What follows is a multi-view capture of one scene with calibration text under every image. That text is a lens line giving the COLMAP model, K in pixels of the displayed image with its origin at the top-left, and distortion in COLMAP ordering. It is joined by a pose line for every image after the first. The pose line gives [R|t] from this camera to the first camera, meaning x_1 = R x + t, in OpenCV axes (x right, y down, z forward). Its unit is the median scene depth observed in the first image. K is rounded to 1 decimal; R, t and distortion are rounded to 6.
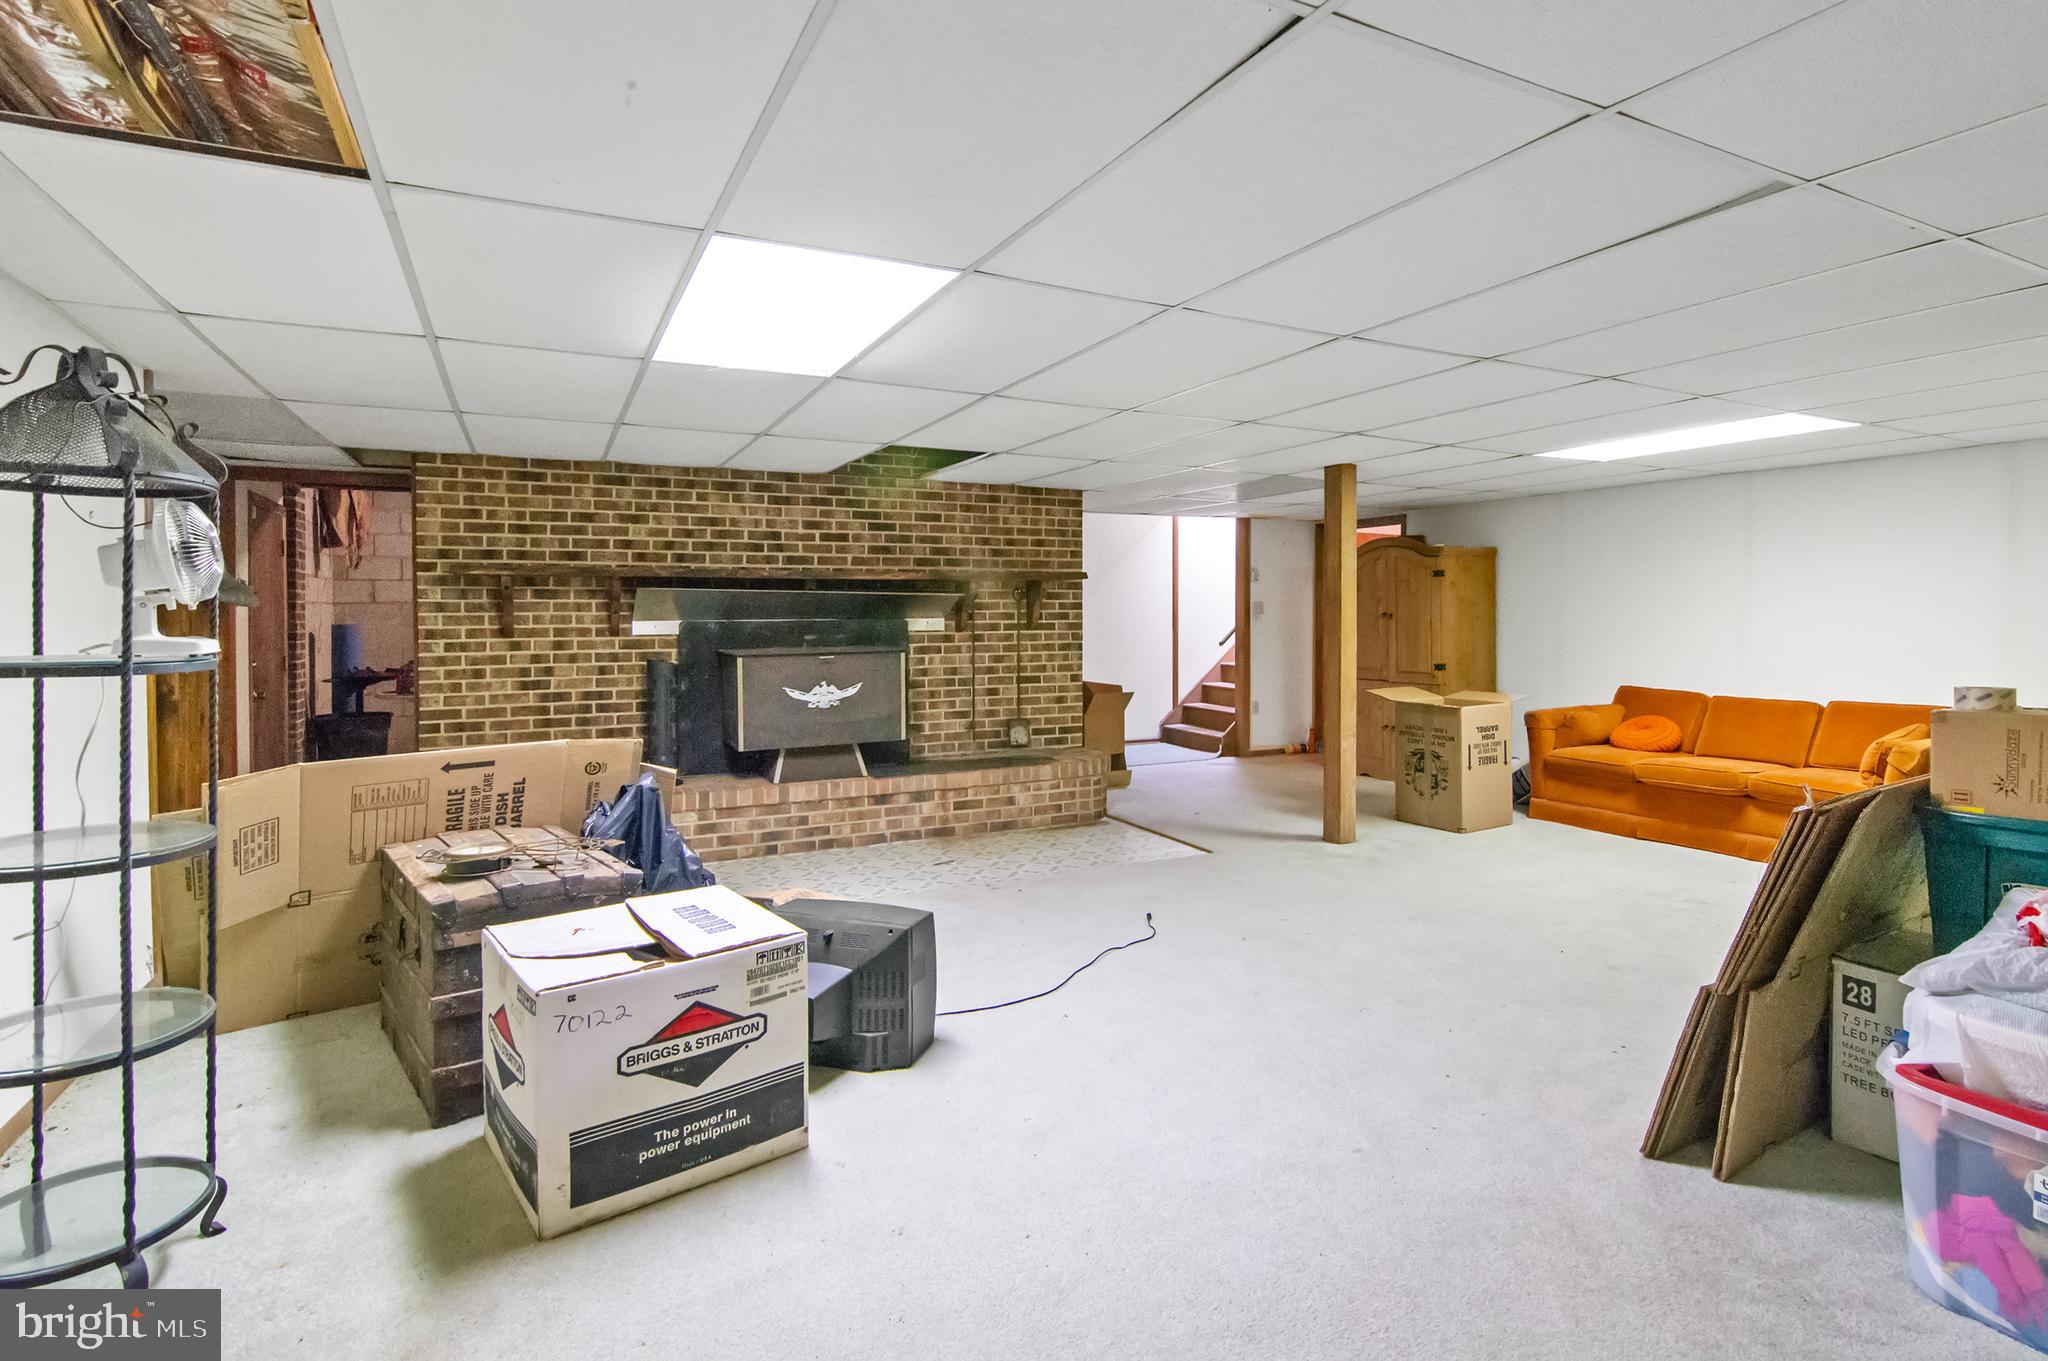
lens RADIAL K [[1010.8, 0, 1034.4], [0, 1010.8, 632.0], [0, 0, 1]] dist [-0.006046, -0.004727]
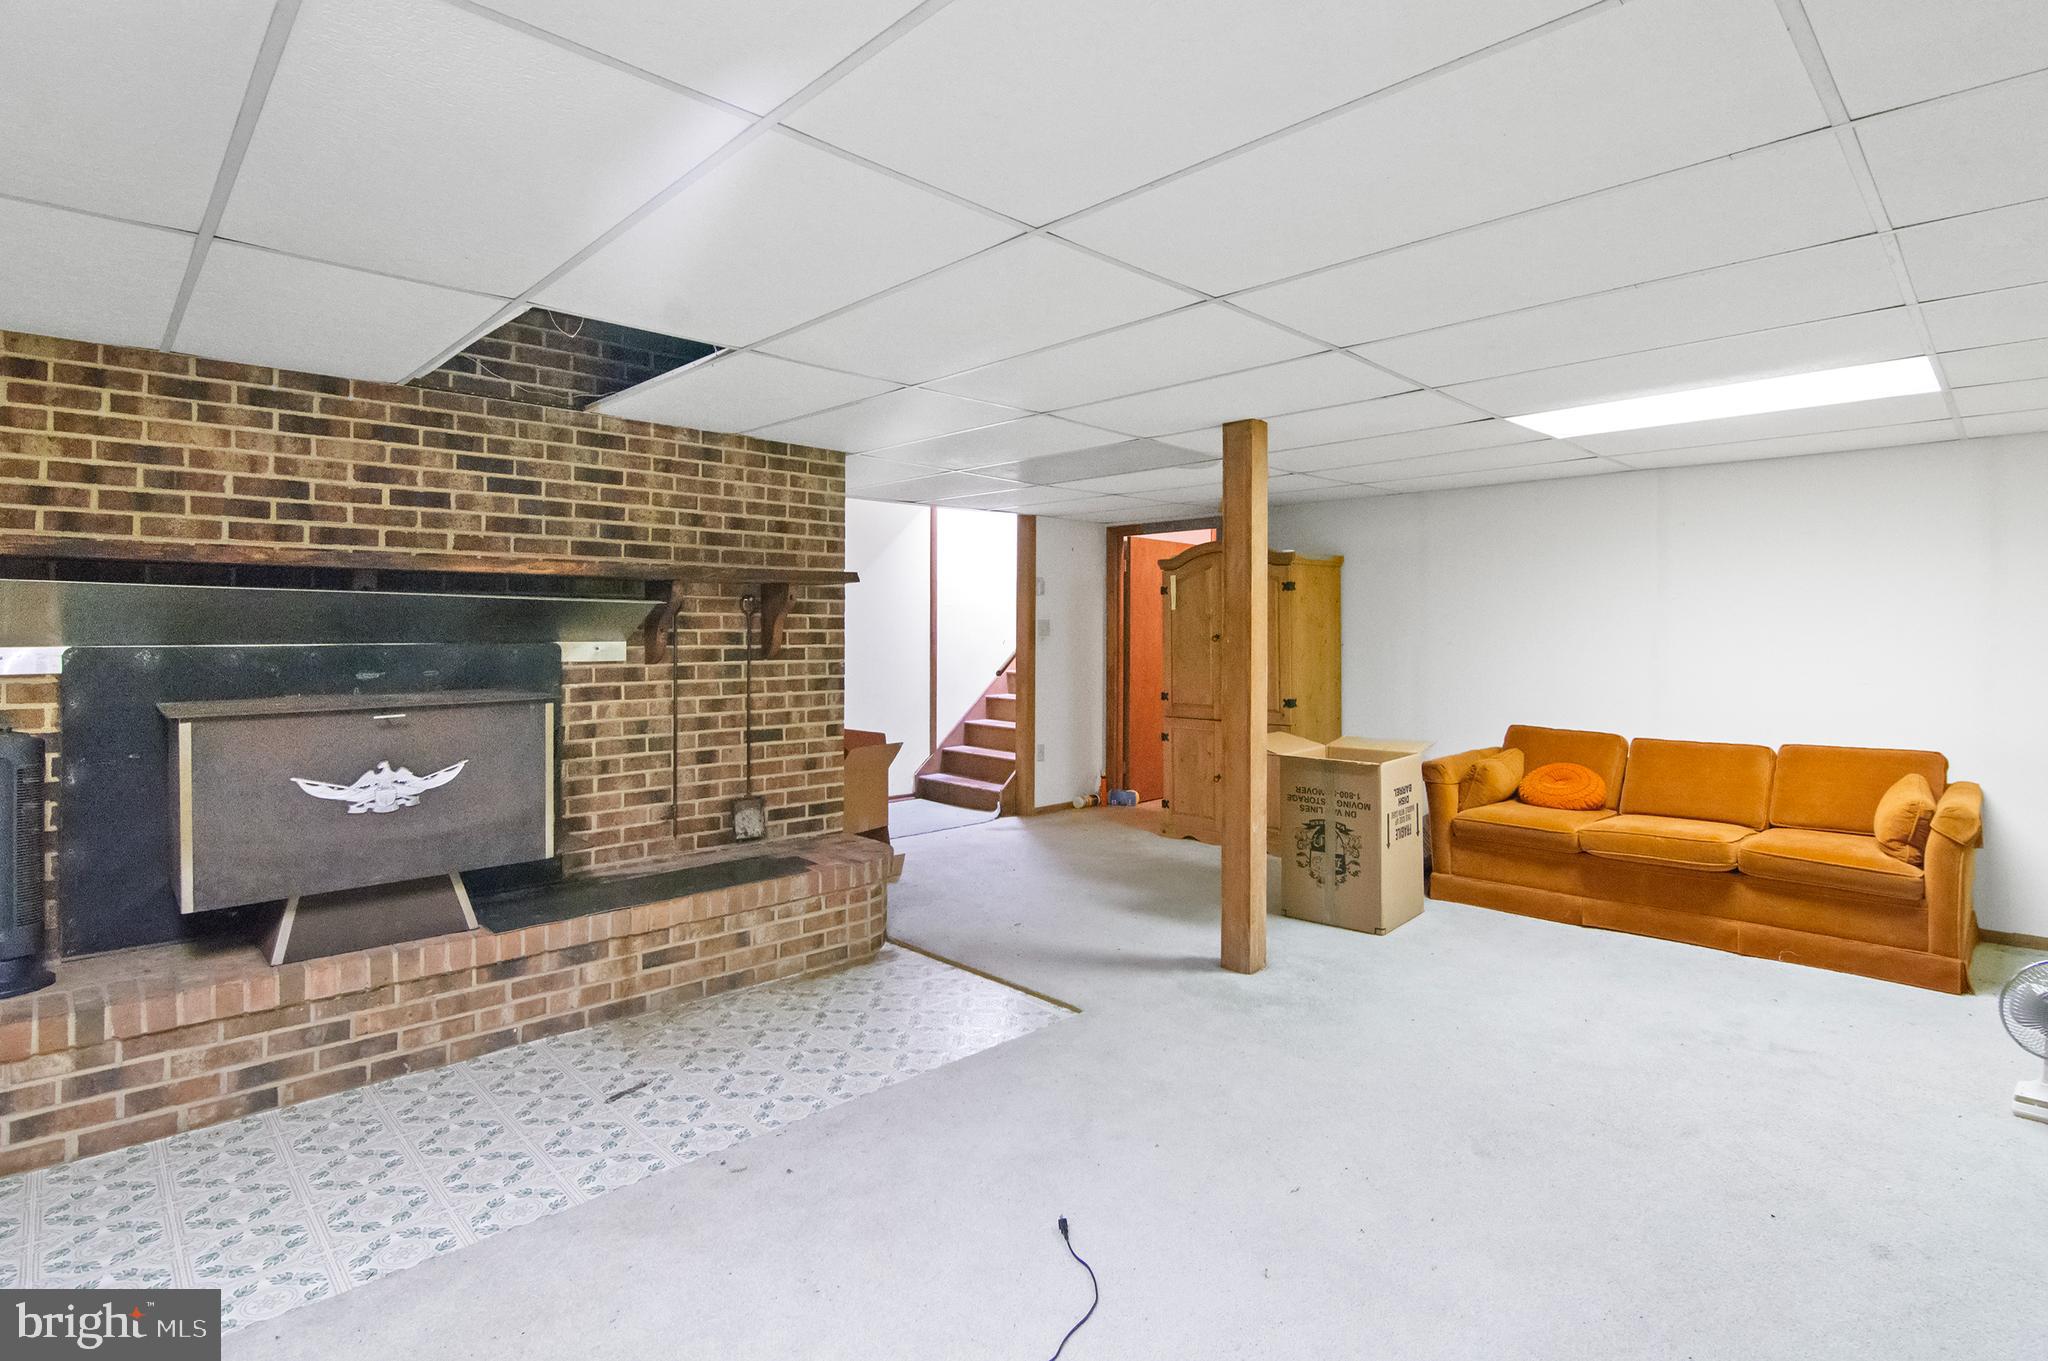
lens RADIAL K [[1010.8, 0, 1034.4], [0, 1010.8, 632.0], [0, 0, 1]] dist [-0.006046, -0.004727]
pose [[0.953572, 0.004391, 0.301132, -0.038967], [0.001585, 0.999807, -0.019596, -0.007240], [-0.301160, 0.019163, 0.953381, 0.354067]]
